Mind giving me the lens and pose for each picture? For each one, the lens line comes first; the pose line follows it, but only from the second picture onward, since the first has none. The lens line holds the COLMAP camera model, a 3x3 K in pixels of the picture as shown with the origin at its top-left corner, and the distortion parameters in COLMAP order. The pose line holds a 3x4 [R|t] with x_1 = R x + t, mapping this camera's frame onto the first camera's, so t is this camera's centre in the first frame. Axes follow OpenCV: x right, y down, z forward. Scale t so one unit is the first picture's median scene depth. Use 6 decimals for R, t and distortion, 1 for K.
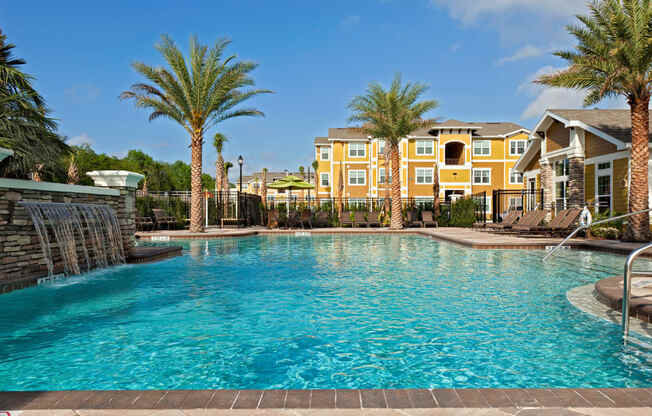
lens RADIAL K [[473.9, 0, 326.0], [0, 473.9, 208.0], [0, 0, 1]] dist [0.002784, 0.001069]
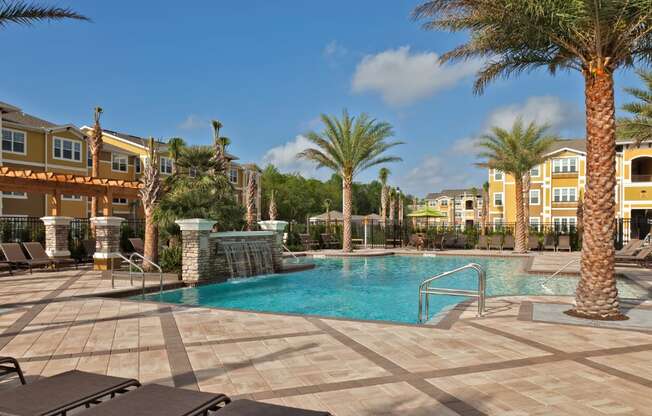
lens RADIAL K [[473.9, 0, 326.0], [0, 473.9, 208.0], [0, 0, 1]] dist [0.002784, 0.001069]
pose [[0.910438, -0.011116, -0.413497, 0.240317], [0.000001, 0.999639, -0.026870, -0.039551], [0.413647, 0.024463, 0.910109, -0.270491]]
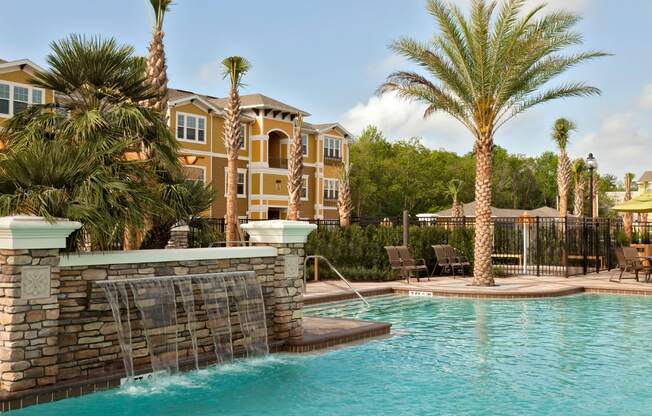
lens RADIAL K [[719.2, 0, 339.8], [0, 719.2, 189.0], [0, 0, 1]] dist [0.012930, -0.001582]
pose [[0.821378, -0.022890, -0.569925, 0.135931], [-0.000387, 0.999172, -0.040687, -0.041474], [0.570385, 0.033640, 0.820689, 0.073441]]
